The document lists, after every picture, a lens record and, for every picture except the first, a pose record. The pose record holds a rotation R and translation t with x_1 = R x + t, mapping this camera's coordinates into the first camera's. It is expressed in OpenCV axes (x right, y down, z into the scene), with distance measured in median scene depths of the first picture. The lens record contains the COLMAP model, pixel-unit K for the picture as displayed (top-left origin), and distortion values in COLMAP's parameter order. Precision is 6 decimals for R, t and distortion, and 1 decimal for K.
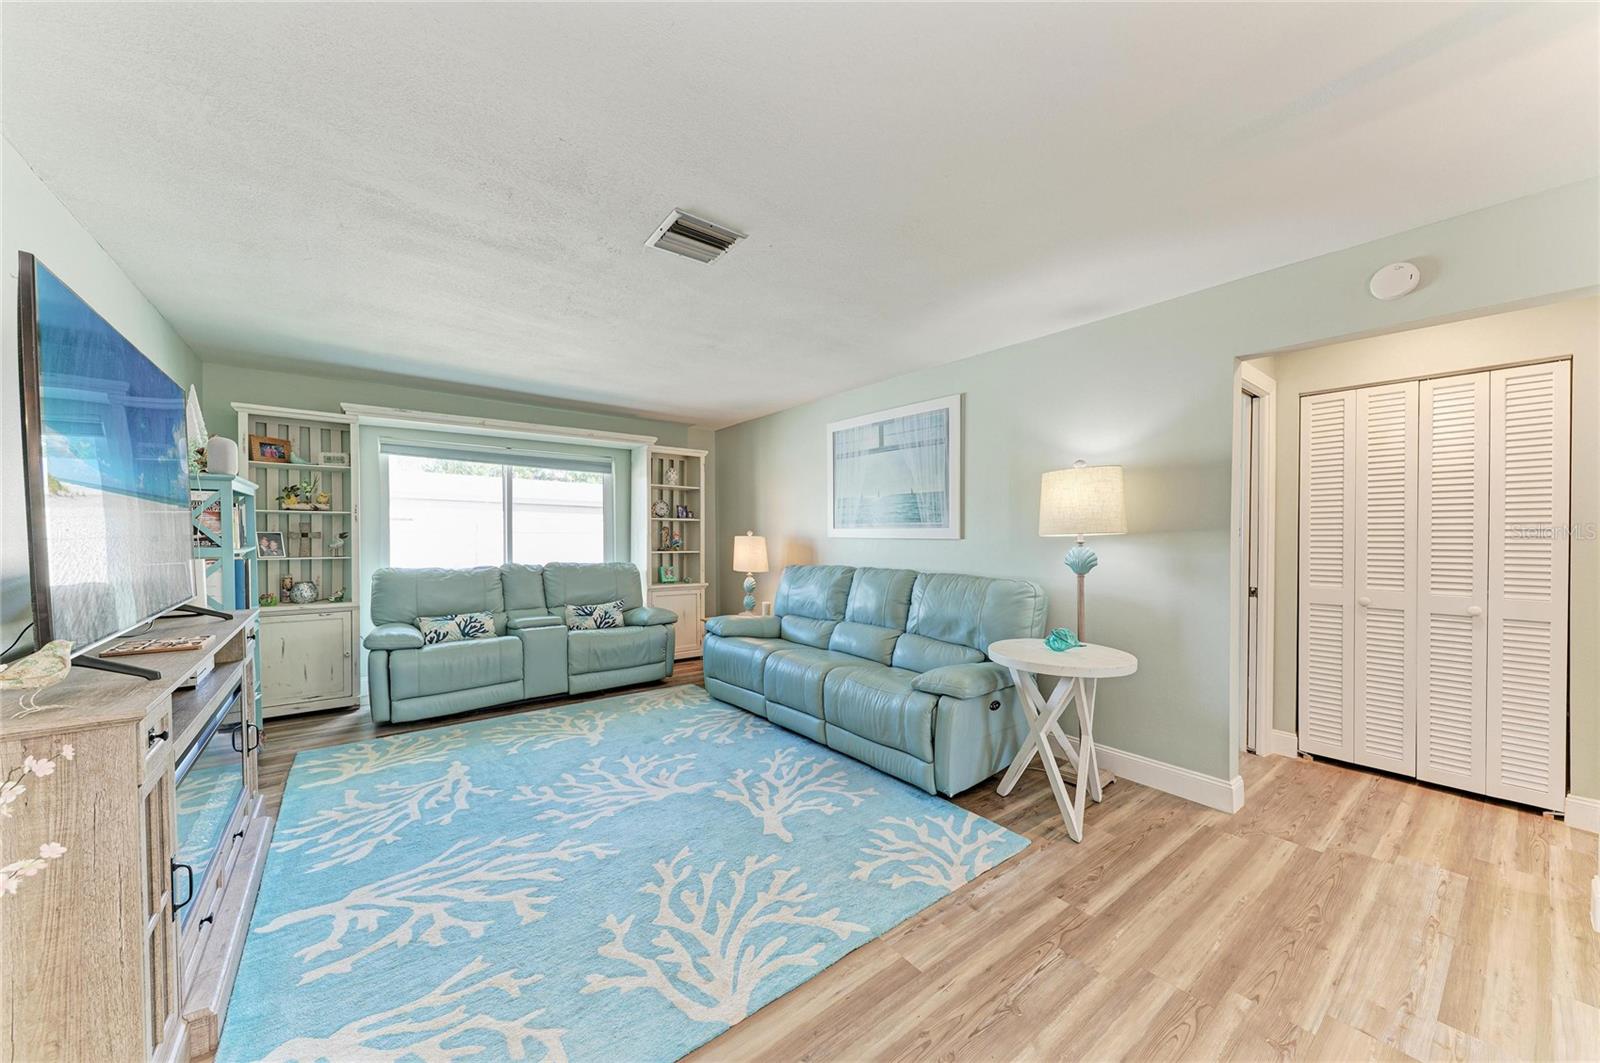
lens RADIAL K [[567.5, 0, 800.0], [0, 567.5, 531.5], [0, 0, 1]] dist [0.020612, 0.000017]
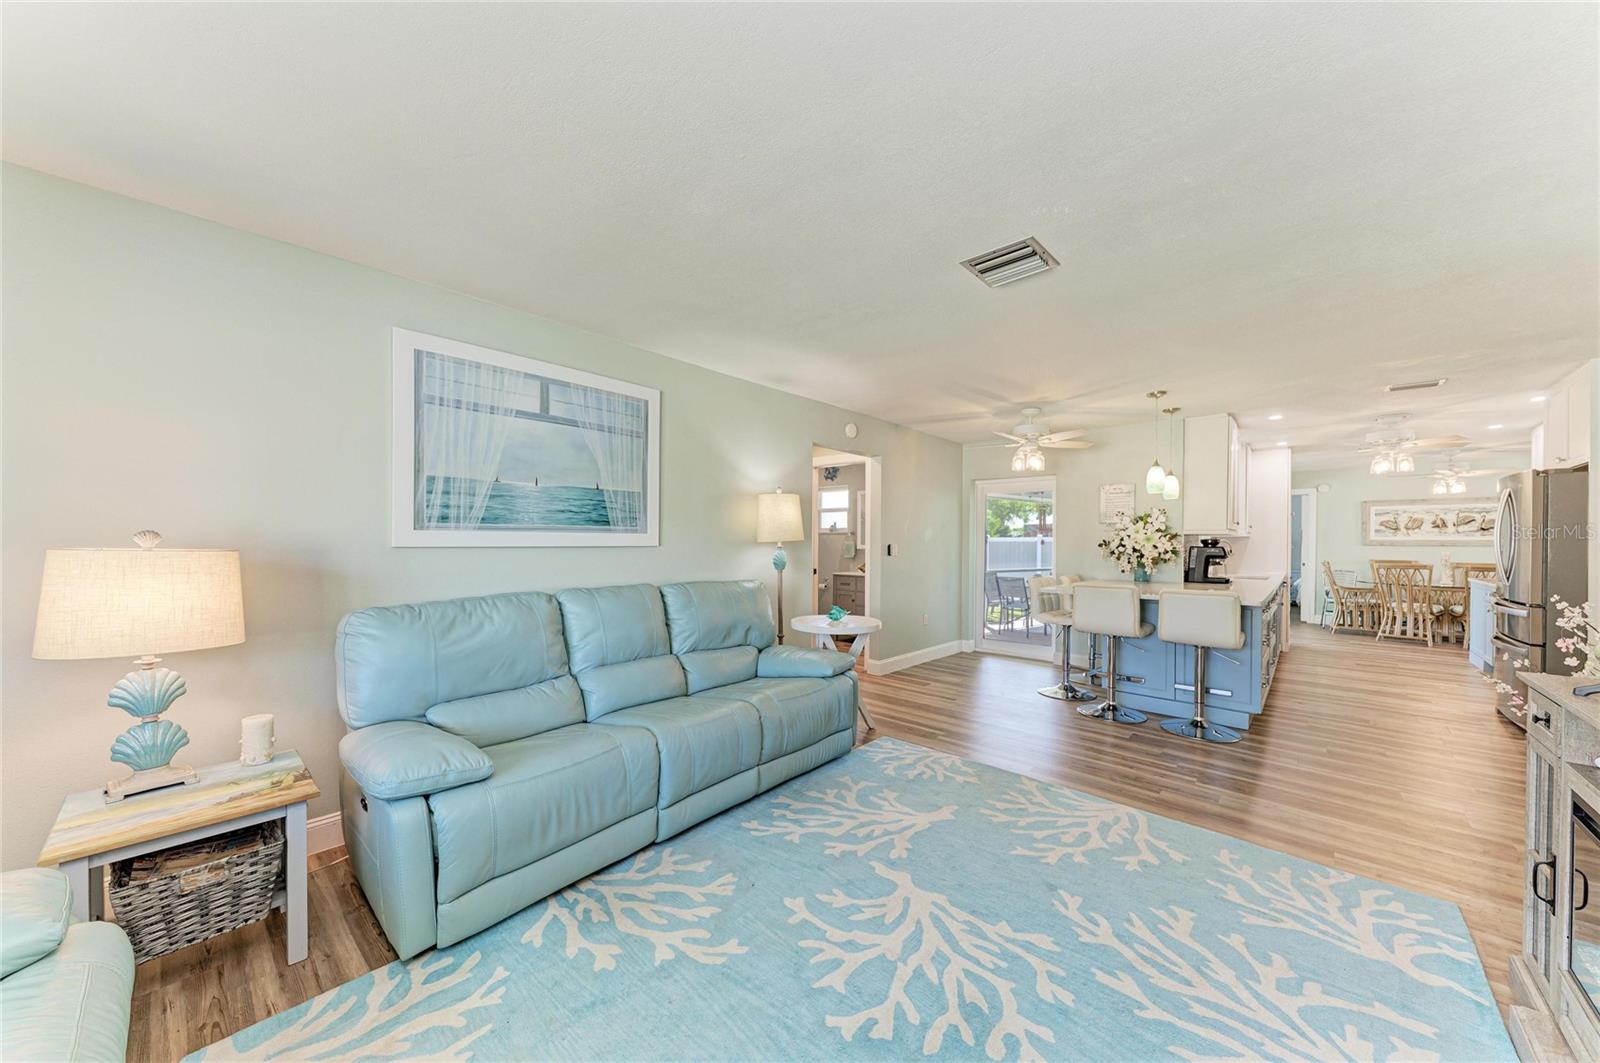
lens RADIAL K [[570.8, 0, 800.0], [0, 570.8, 531.5], [0, 0, 1]] dist [0.001620, -0.000066]
pose [[-0.188181, 0.007117, 0.982109, -0.847786], [-0.011140, 0.999894, -0.009381, -0.004945], [-0.982071, -0.012706, -0.188081, 1.175569]]
